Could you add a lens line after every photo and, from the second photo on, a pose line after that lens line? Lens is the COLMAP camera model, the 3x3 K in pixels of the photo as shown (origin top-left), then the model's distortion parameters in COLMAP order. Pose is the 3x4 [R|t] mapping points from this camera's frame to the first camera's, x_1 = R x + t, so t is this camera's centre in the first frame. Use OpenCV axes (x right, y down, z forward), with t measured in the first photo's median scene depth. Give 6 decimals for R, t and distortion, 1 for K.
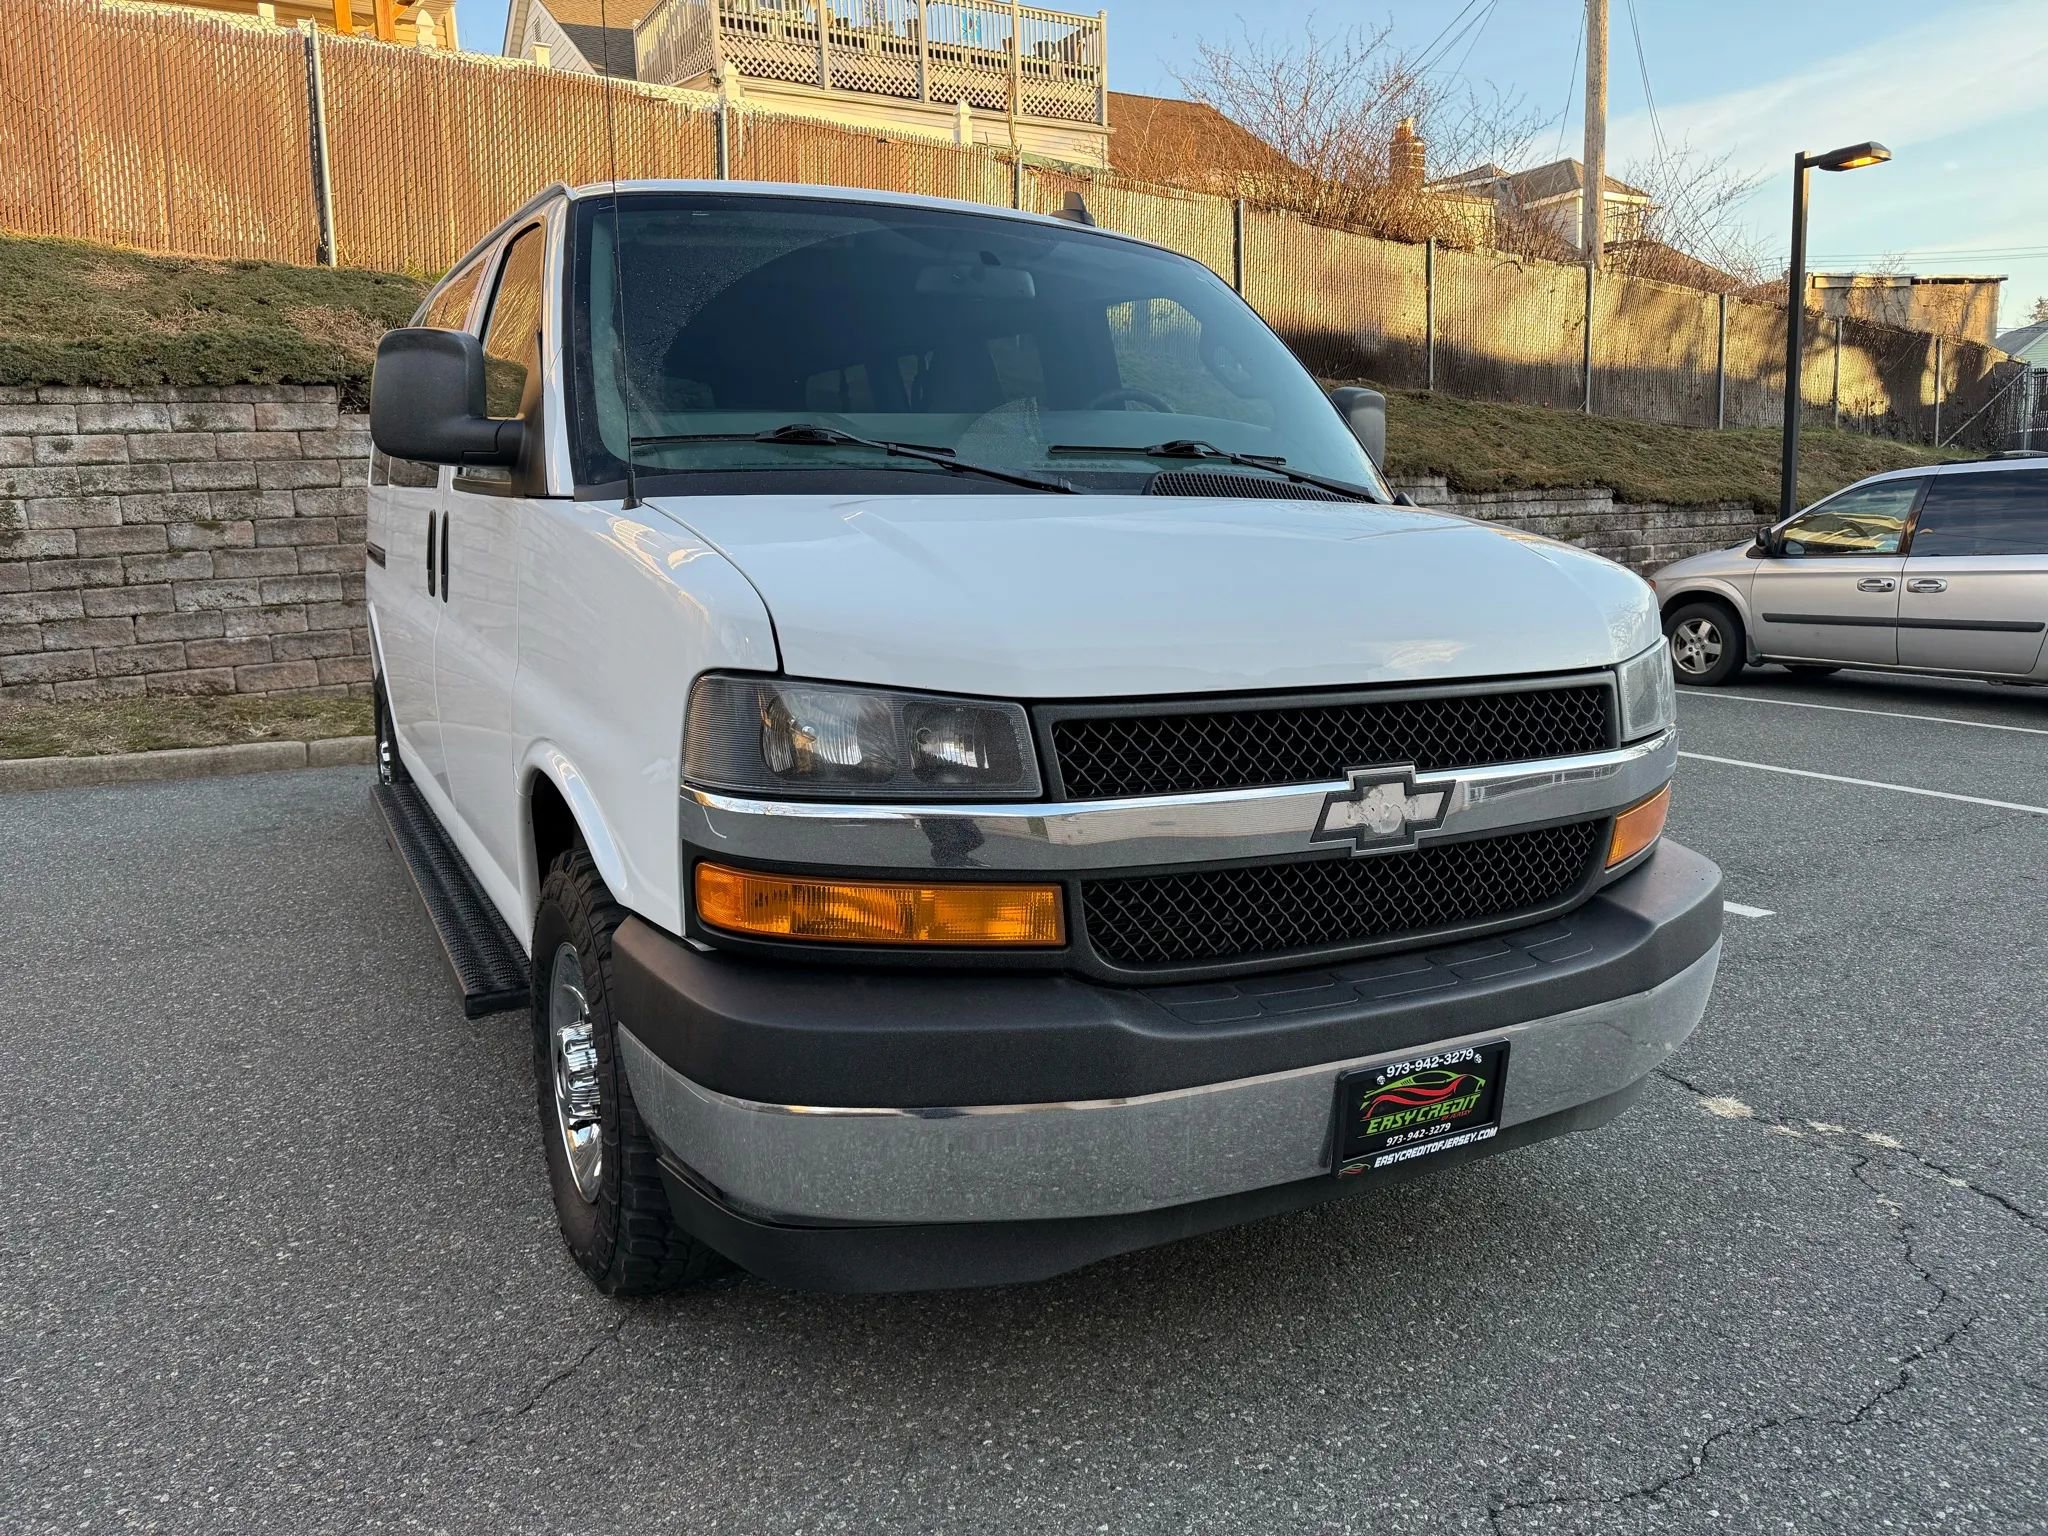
lens RADIAL K [[1436.4, 0, 1032.3], [0, 1436.4, 766.7], [0, 0, 1]] dist [0.038124, -0.040938]
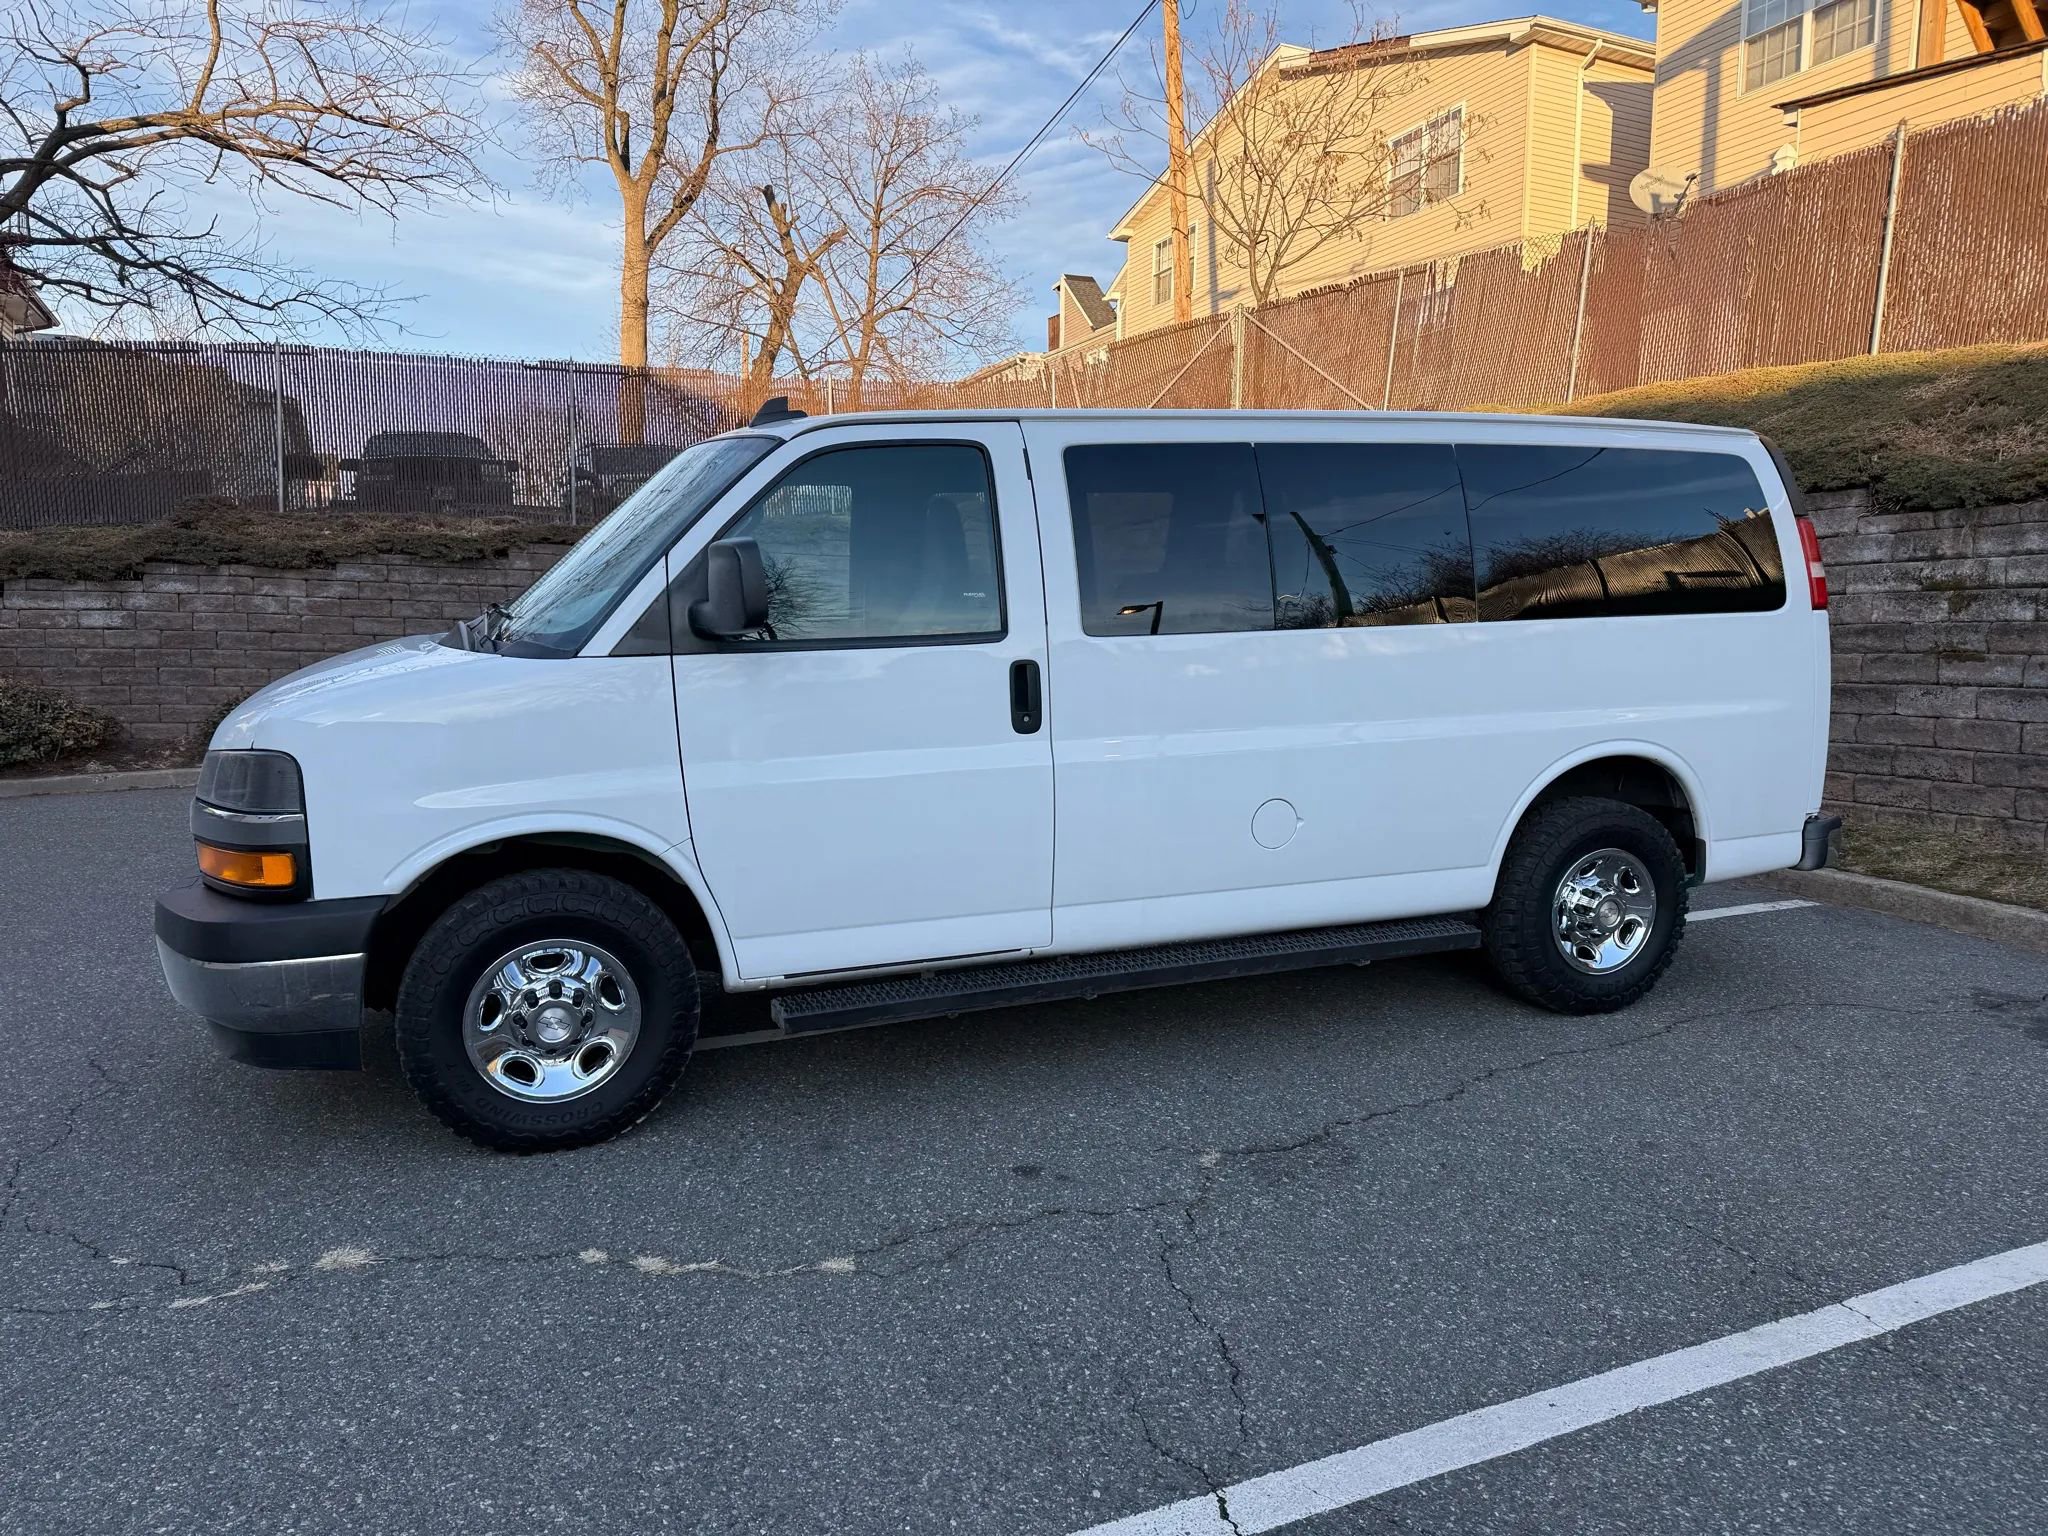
lens RADIAL K [[1436.4, 0, 1018.3], [0, 1436.4, 755.6], [0, 0, 1]] dist [0.038124, -0.040938]
pose [[-0.145685, 0.111696, -0.983005, 0.578702], [-0.168682, 0.976253, 0.135928, -0.135478], [0.974845, 0.185618, -0.123385, 0.645887]]
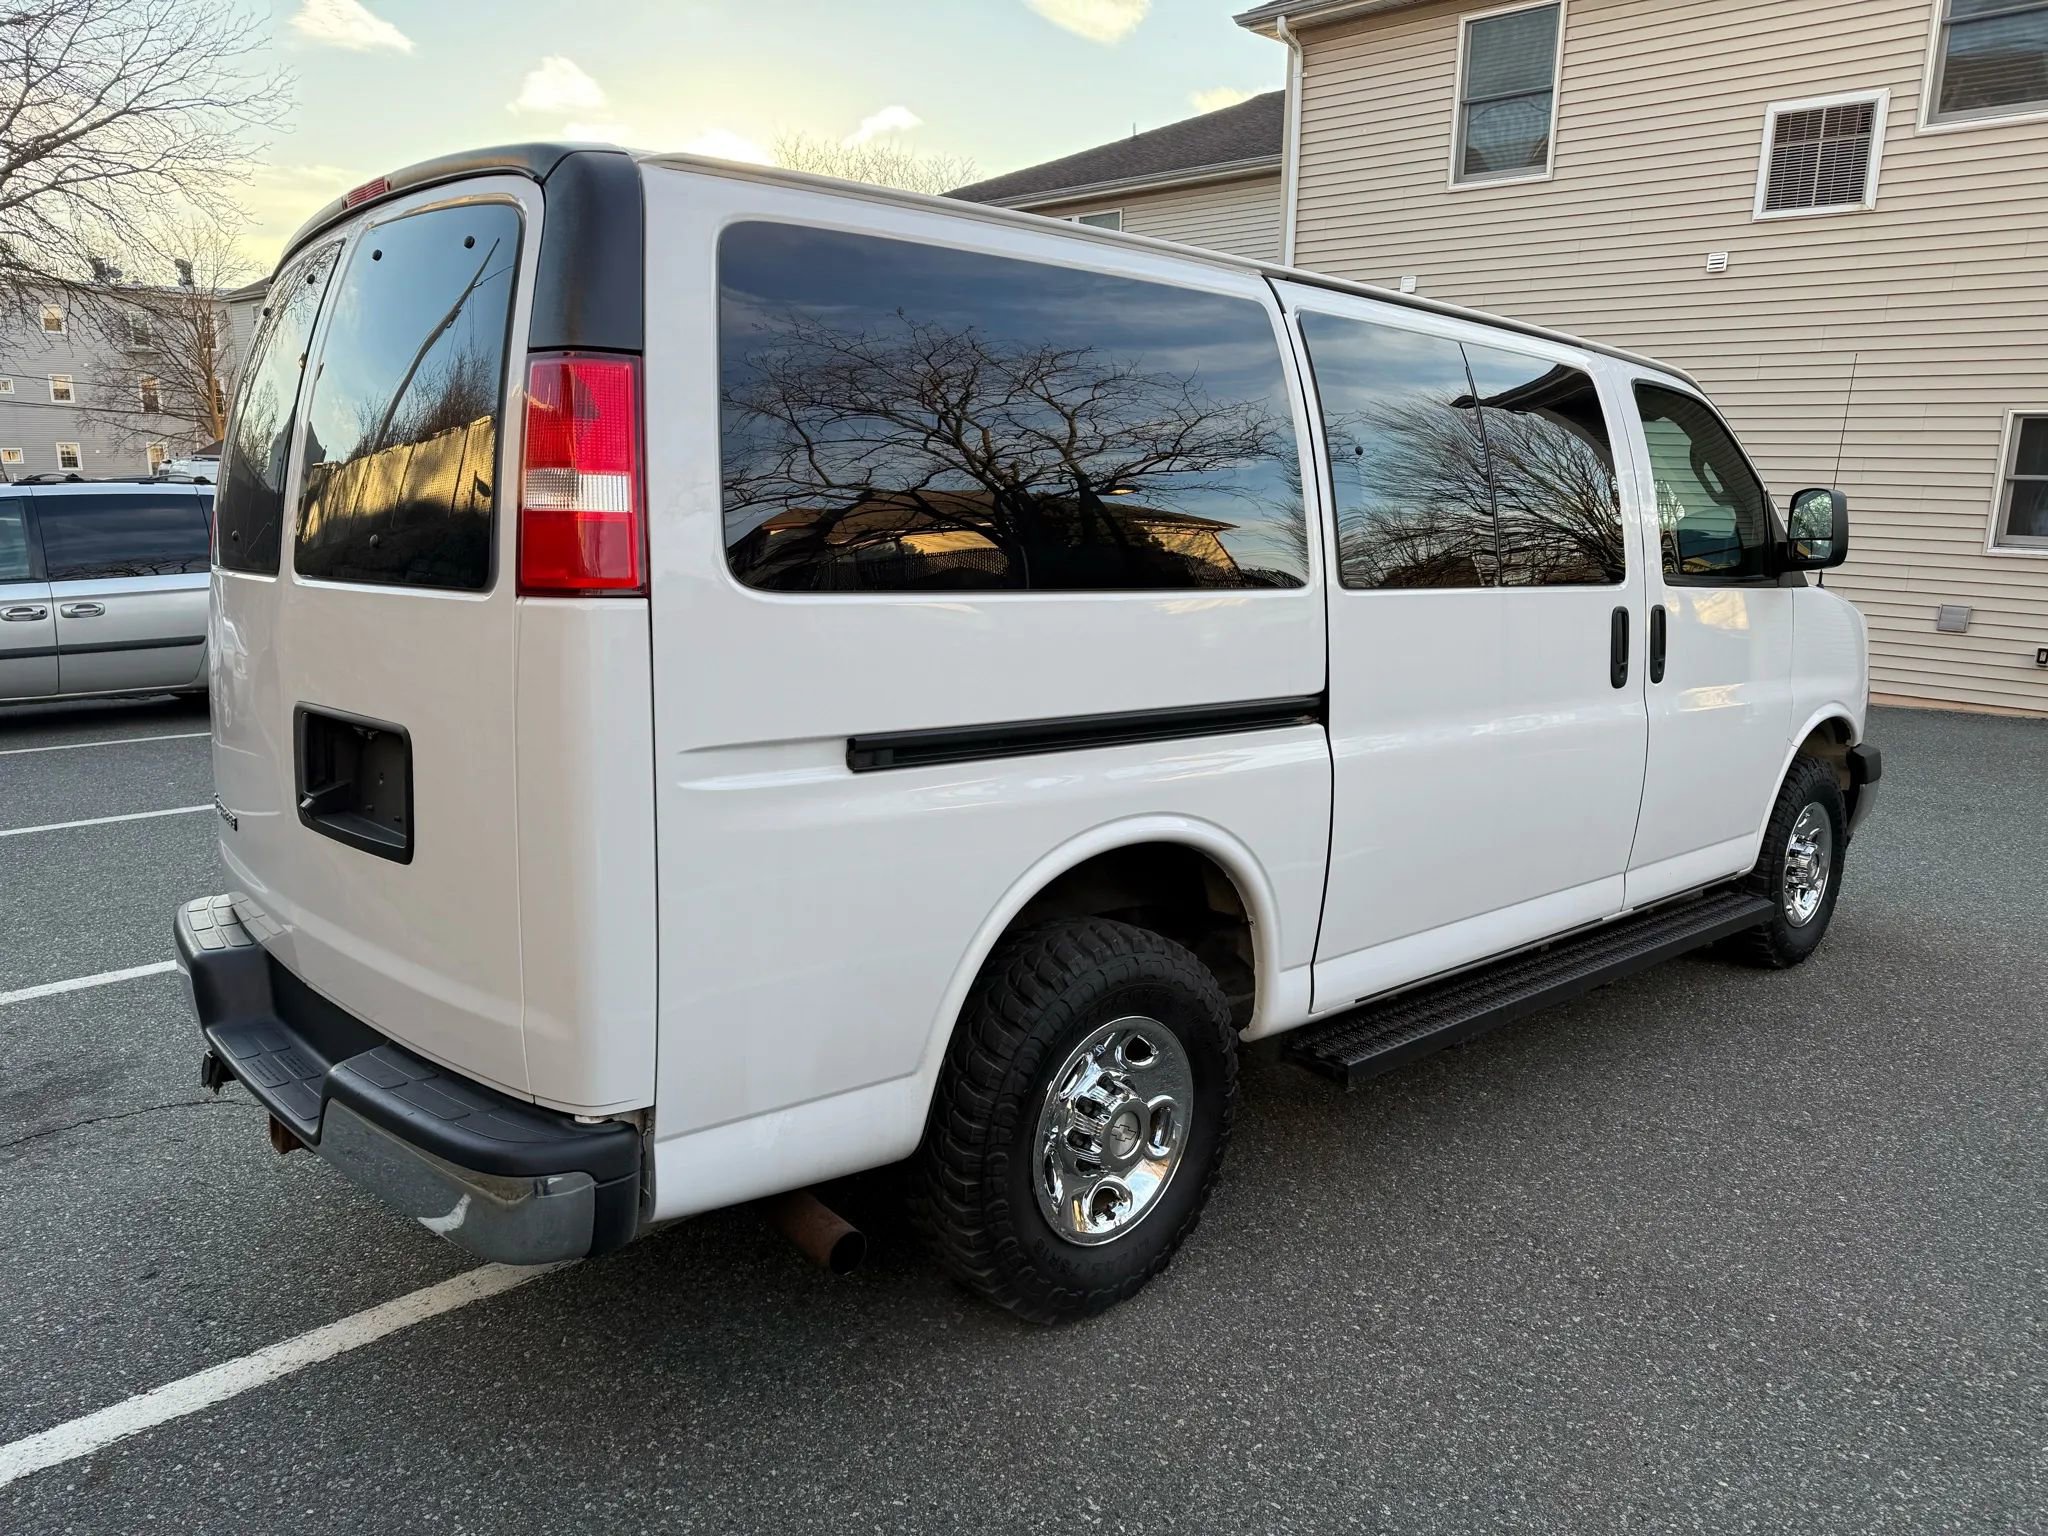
lens RADIAL K [[1436.4, 0, 1026.5], [0, 1436.4, 757.1], [0, 0, 1]] dist [0.038124, -0.040938]
pose [[-0.241117, -0.164541, 0.956446, -0.641834], [0.155412, 0.966258, 0.205407, -0.170408], [-0.957972, 0.198170, -0.207410, 0.793954]]
